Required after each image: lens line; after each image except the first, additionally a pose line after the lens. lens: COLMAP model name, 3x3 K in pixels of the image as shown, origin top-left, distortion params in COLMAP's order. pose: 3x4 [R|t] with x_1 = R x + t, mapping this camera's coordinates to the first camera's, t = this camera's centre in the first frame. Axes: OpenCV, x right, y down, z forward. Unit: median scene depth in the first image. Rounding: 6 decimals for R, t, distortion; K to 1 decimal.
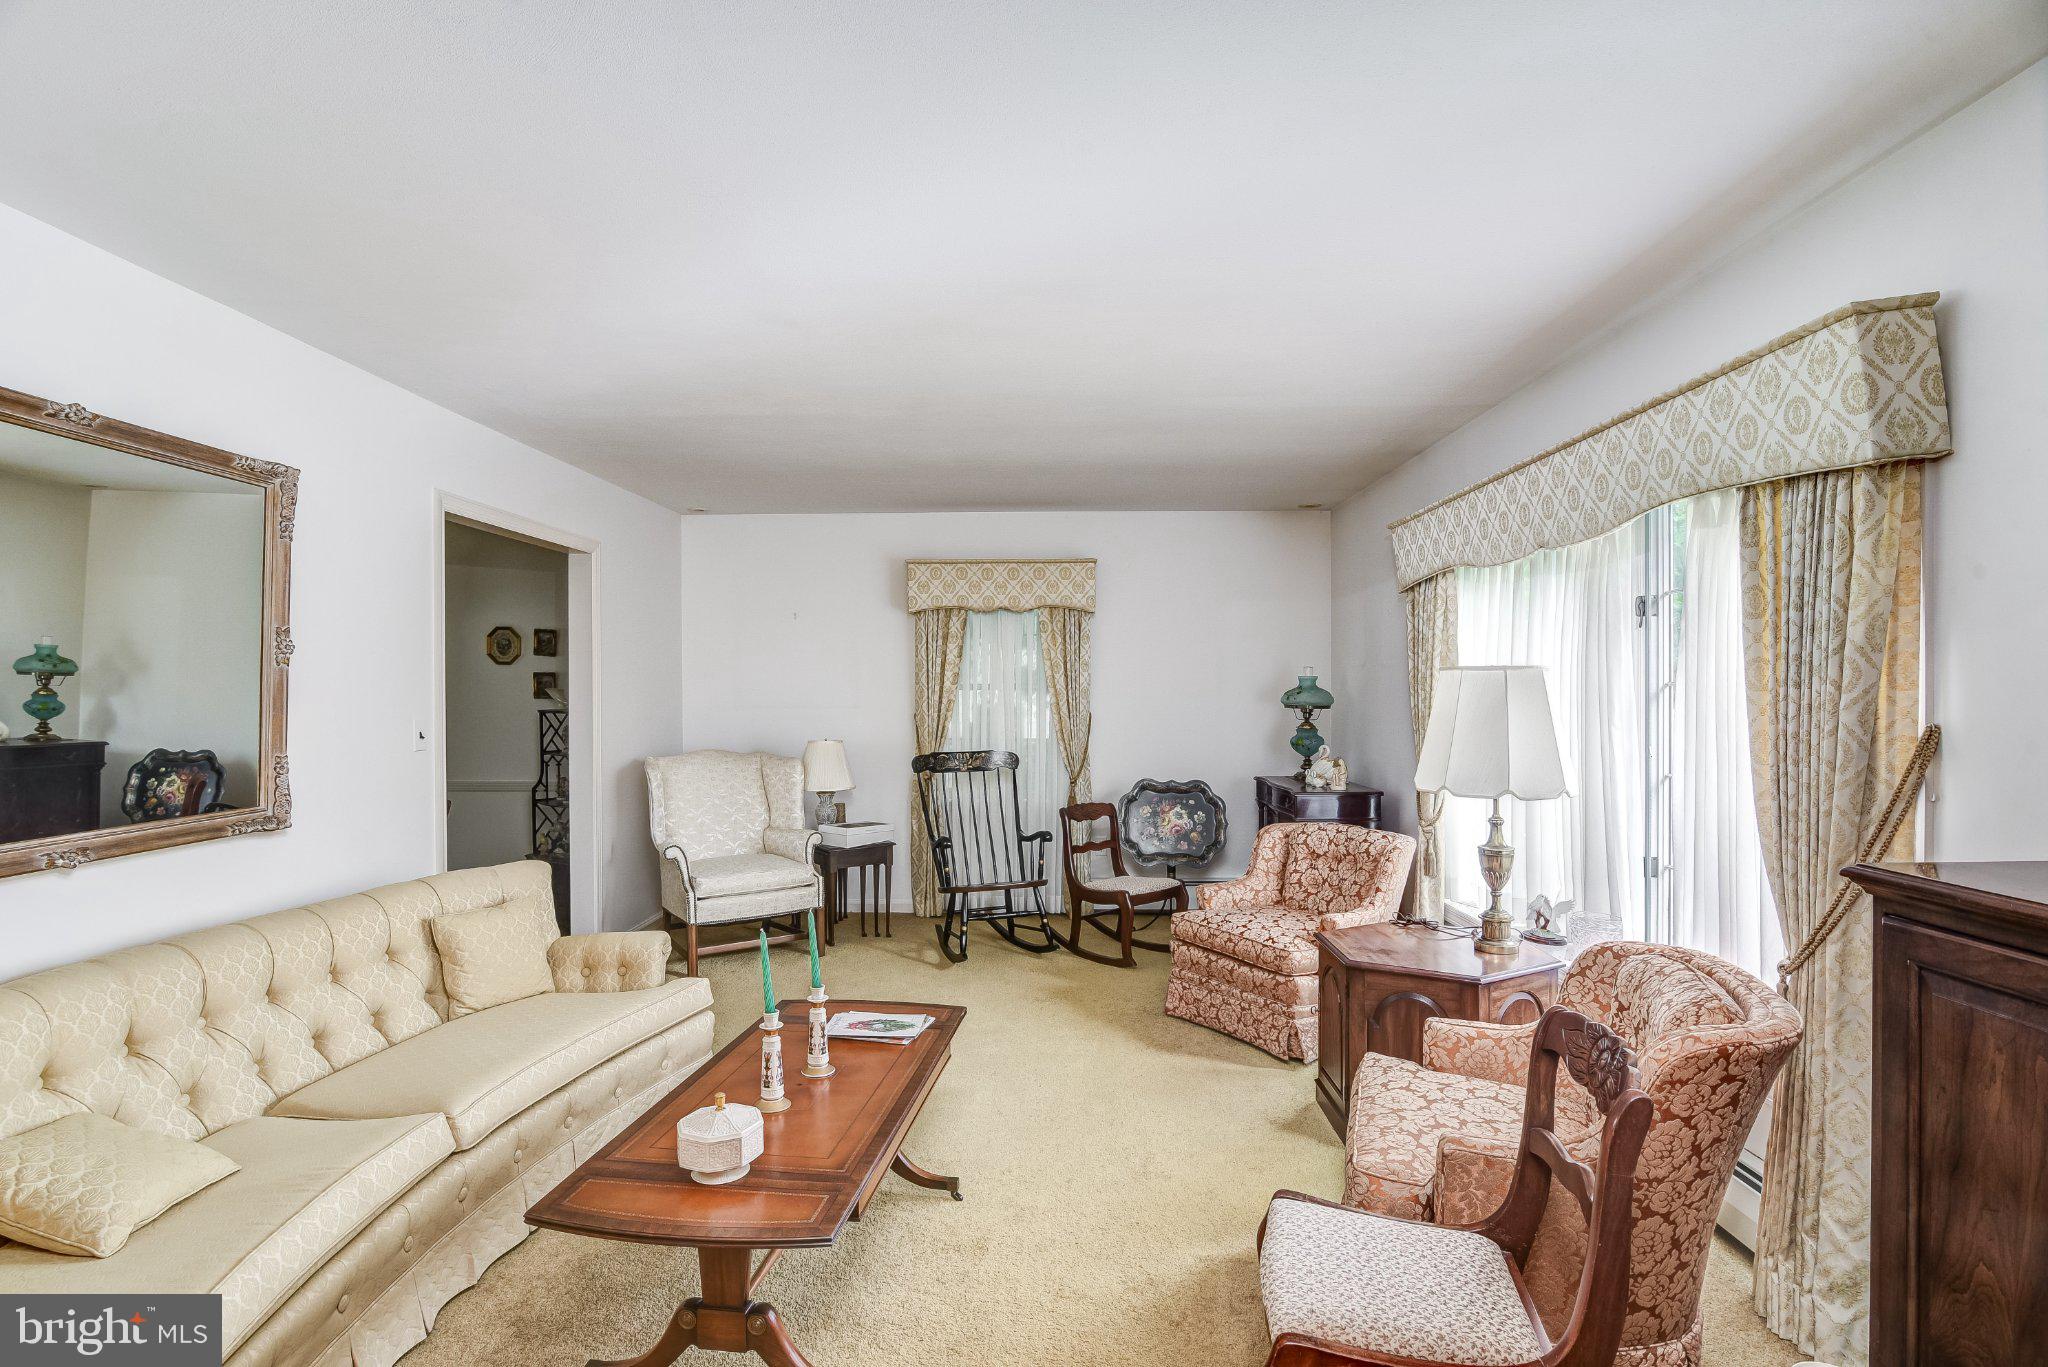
lens RADIAL K [[1034.2, 0, 1025.8], [0, 1034.2, 693.7], [0, 0, 1]] dist [-0.024669, -0.000637]
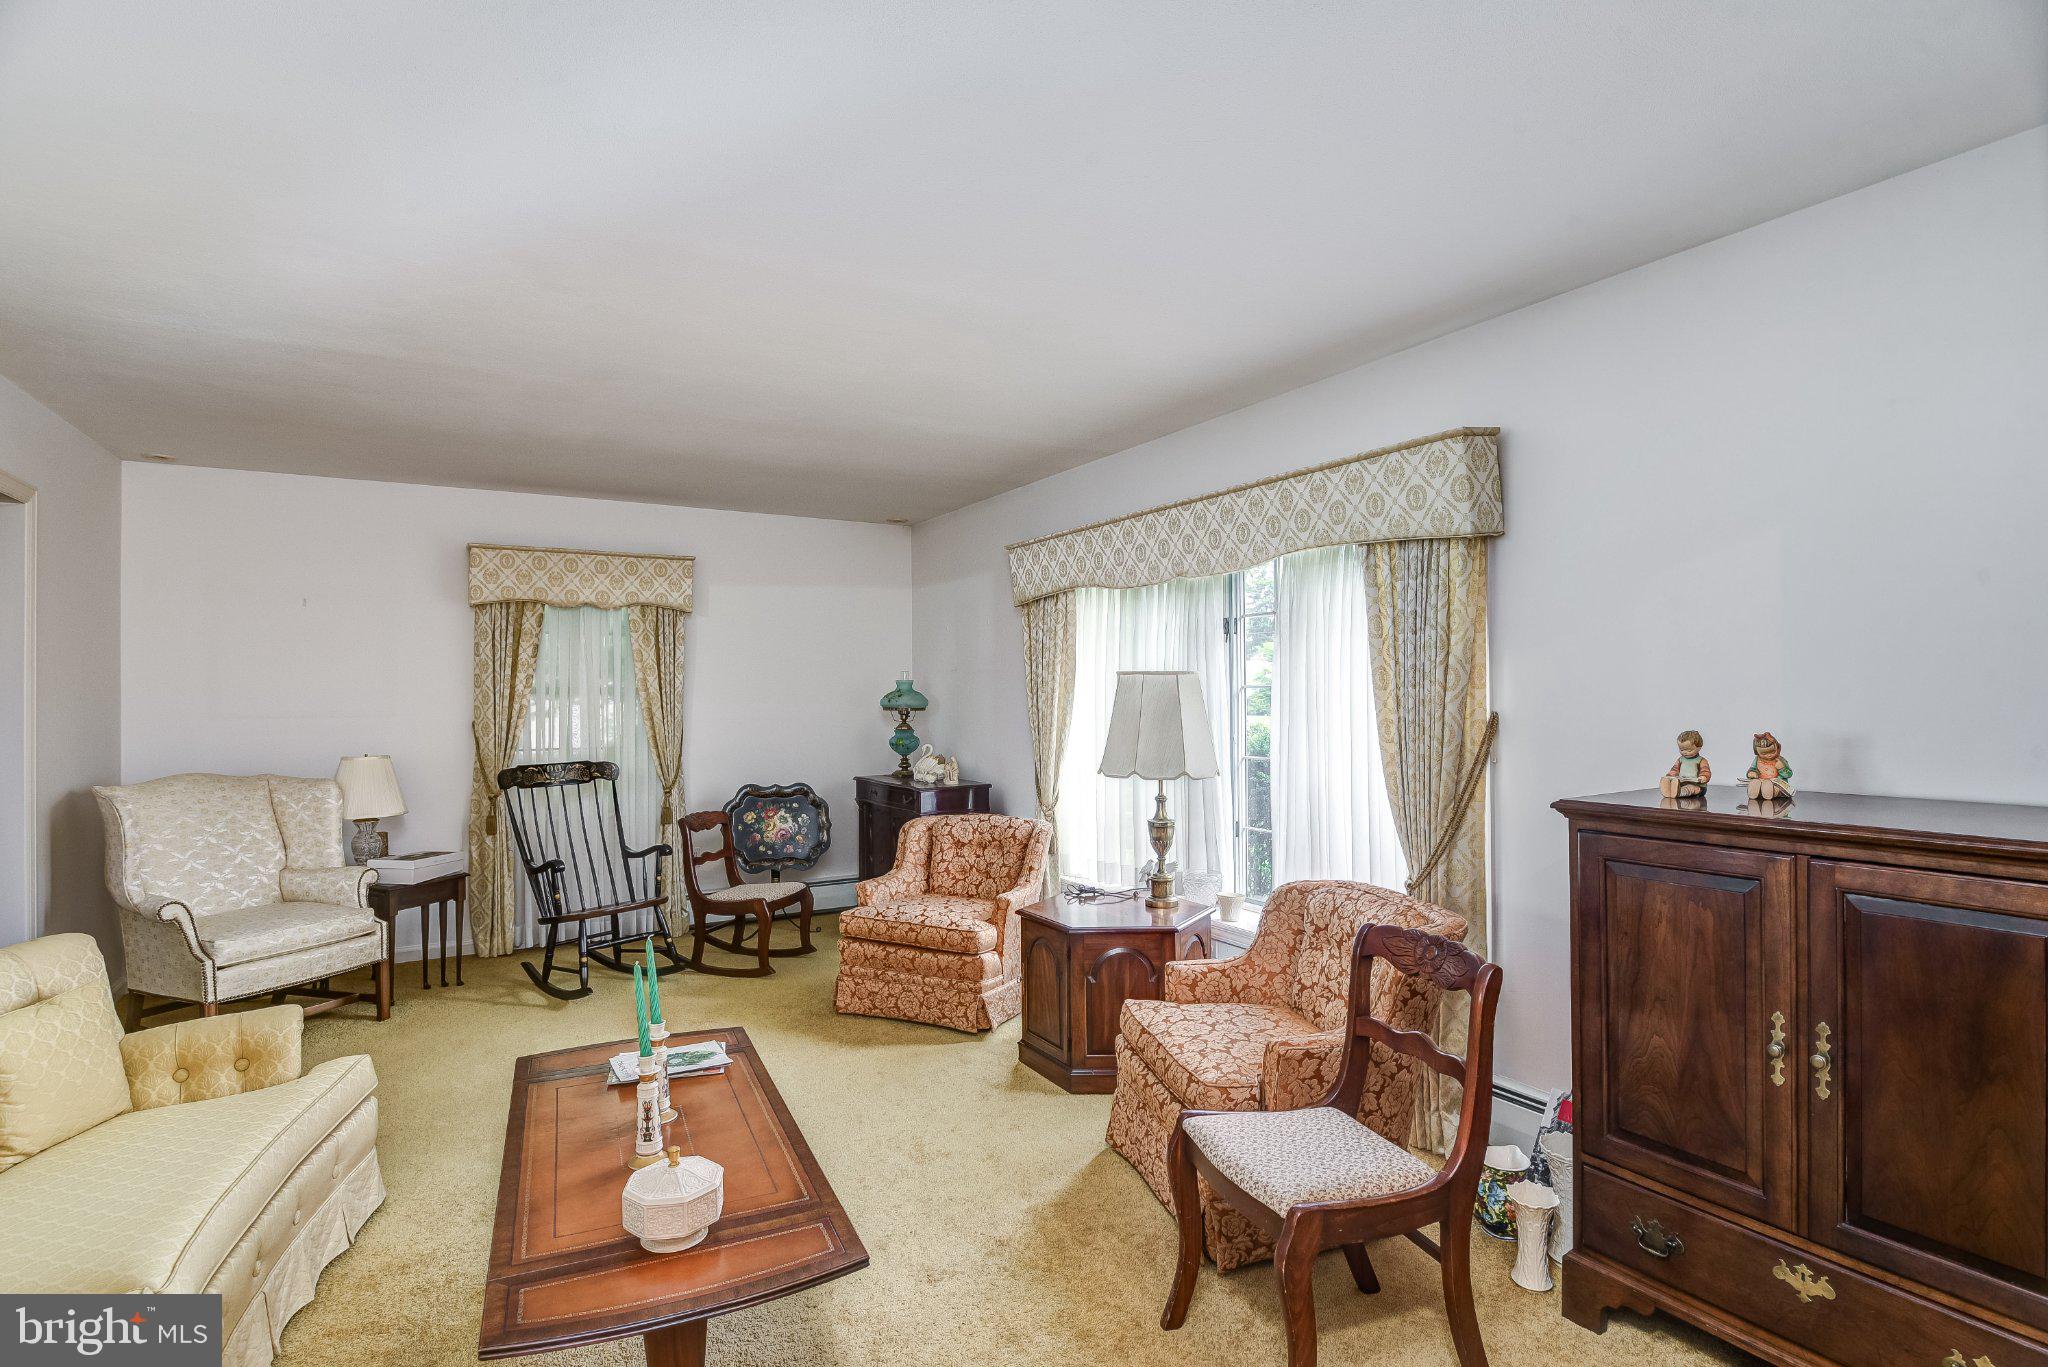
lens RADIAL K [[1036.4, 0, 1024.0], [0, 1036.4, 683.5], [0, 0, 1]] dist [-0.022816, -0.000392]
pose [[0.839009, 0.002706, 0.544110, -0.262292], [0.005917, 0.999883, -0.014096, 0.002856], [-0.544085, 0.015046, 0.838895, 0.044813]]
